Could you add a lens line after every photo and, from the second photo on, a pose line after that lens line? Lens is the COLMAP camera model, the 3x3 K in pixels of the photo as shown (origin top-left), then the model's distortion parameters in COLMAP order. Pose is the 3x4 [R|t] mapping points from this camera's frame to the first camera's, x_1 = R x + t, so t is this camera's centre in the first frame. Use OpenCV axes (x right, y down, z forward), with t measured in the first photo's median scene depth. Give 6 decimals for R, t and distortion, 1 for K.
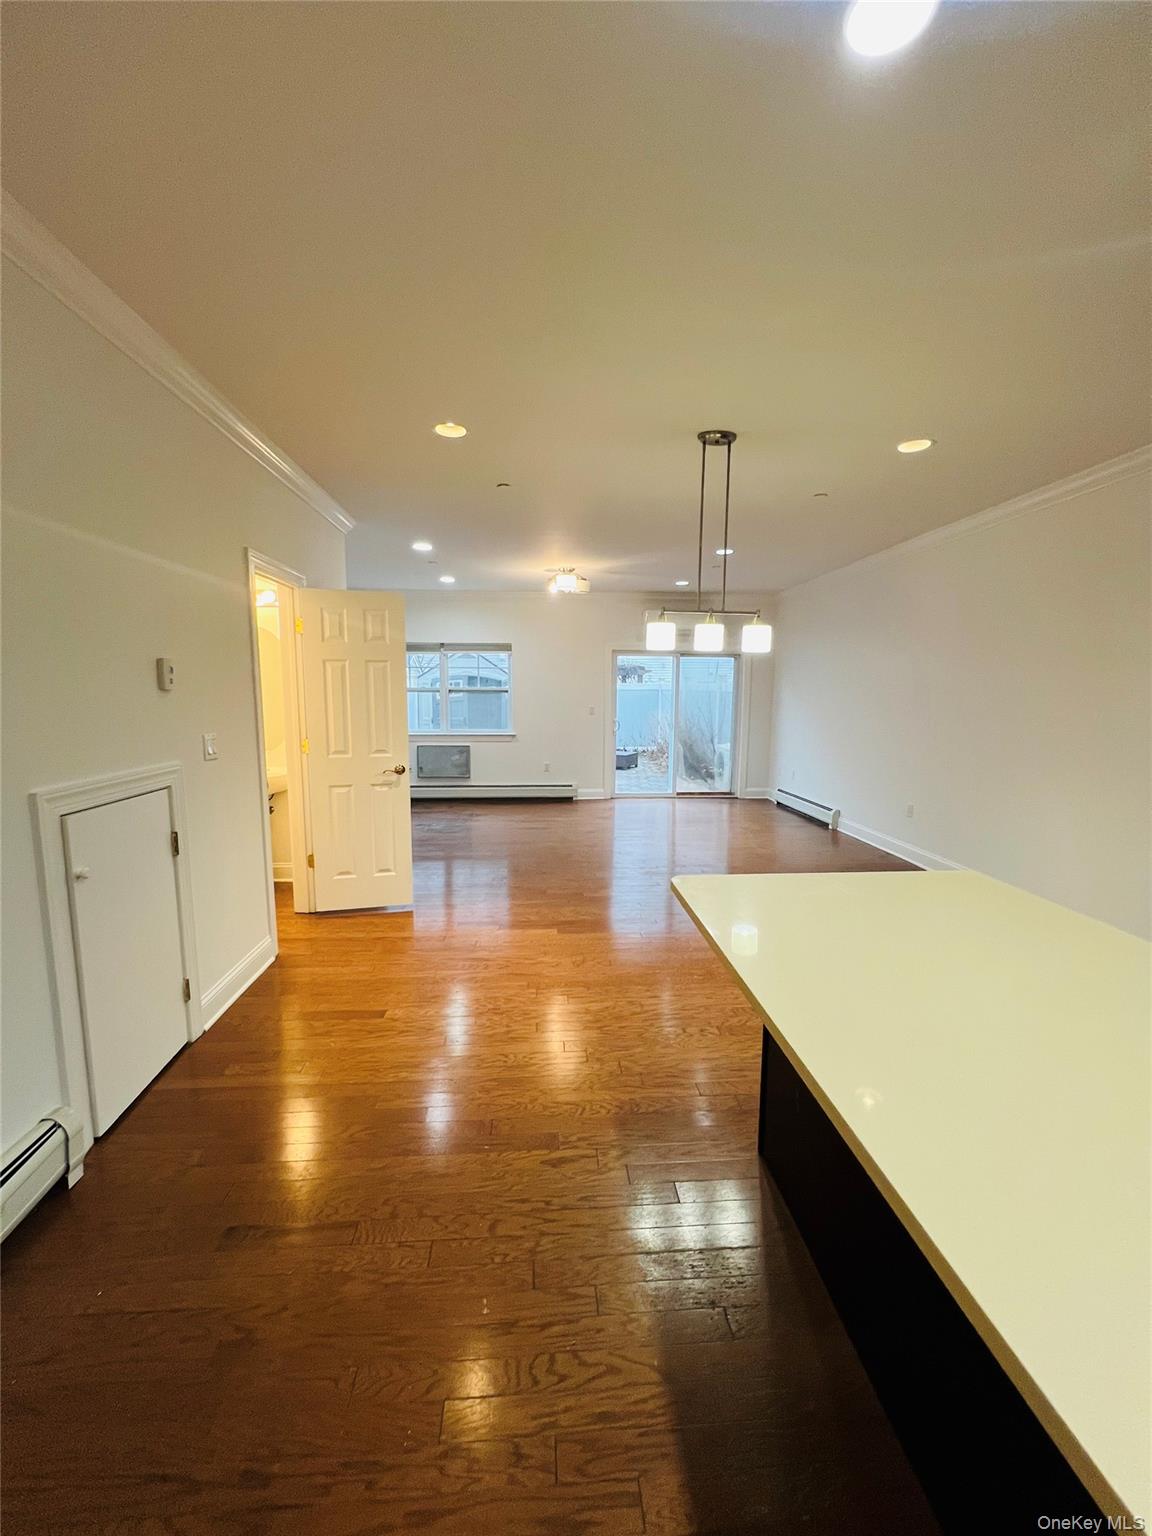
lens RADIAL K [[610.7, 0, 576.5], [0, 610.7, 769.3], [0, 0, 1]] dist [-0.002546, 0.000396]
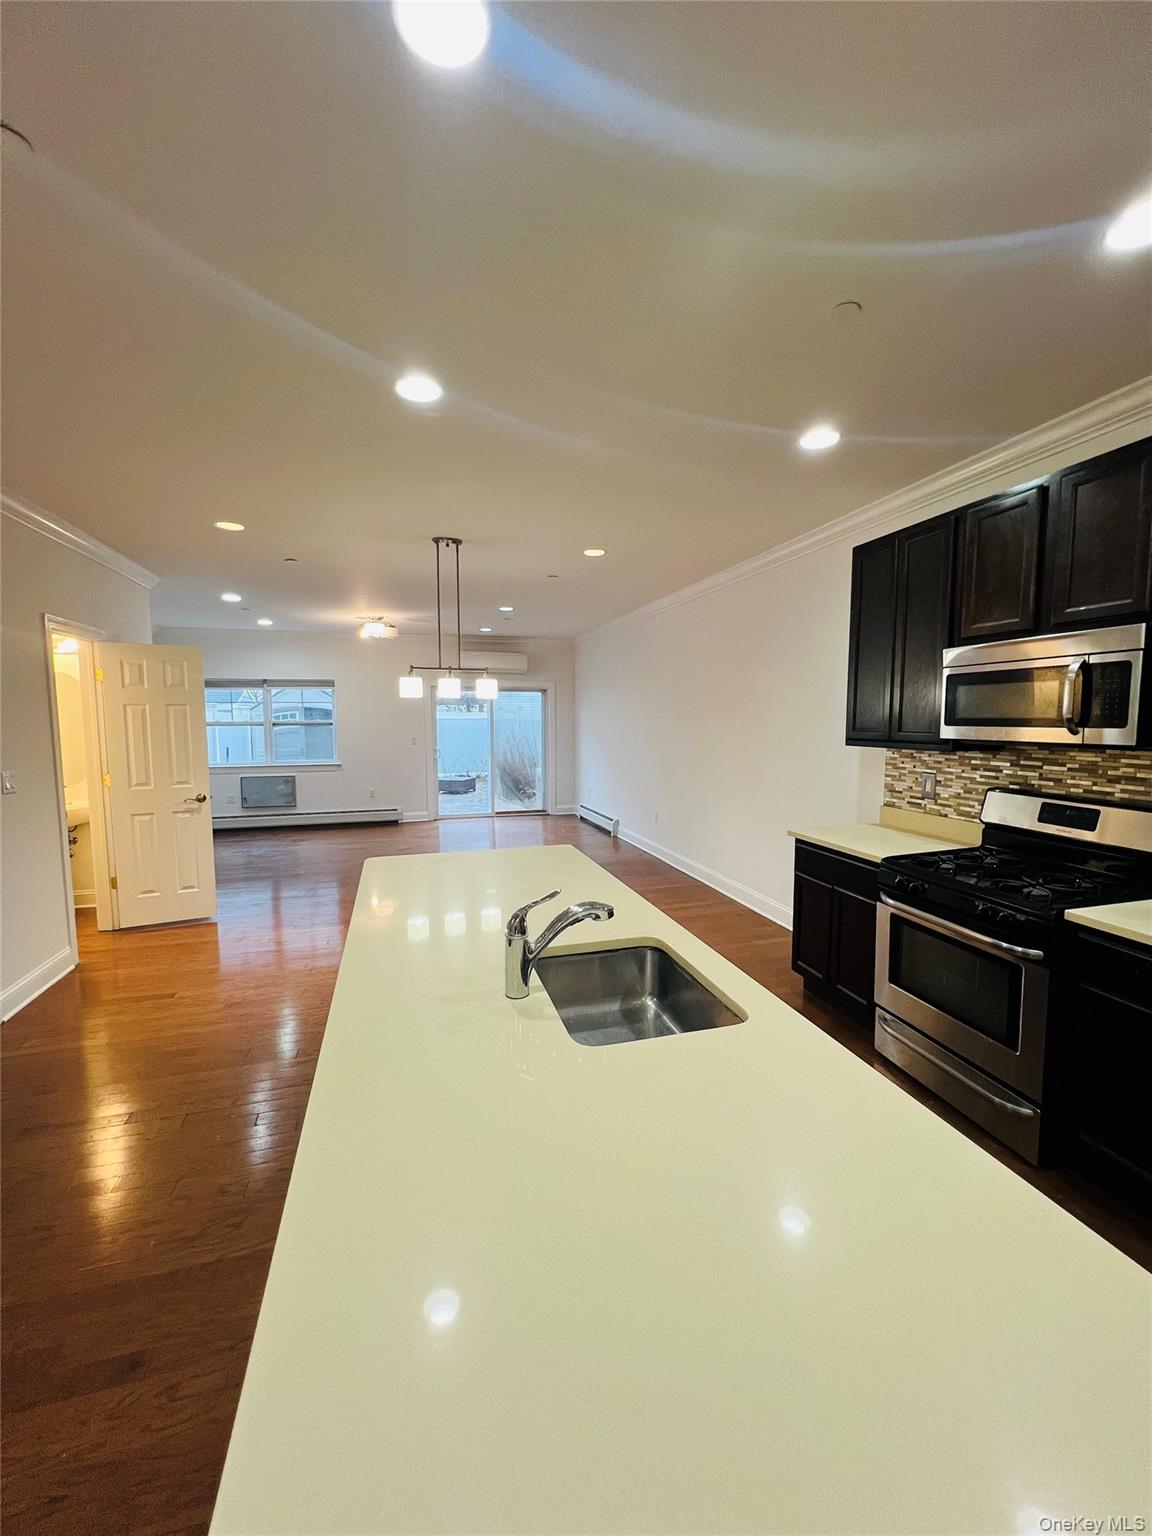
lens RADIAL K [[610.7, 0, 577.9], [0, 610.7, 770.8], [0, 0, 1]] dist [-0.002546, 0.000396]
pose [[0.976983, -0.028648, 0.211384, 0.119811], [0.036877, 0.998704, -0.035088, 0.011431], [-0.210105, 0.042076, 0.976773, -0.201433]]
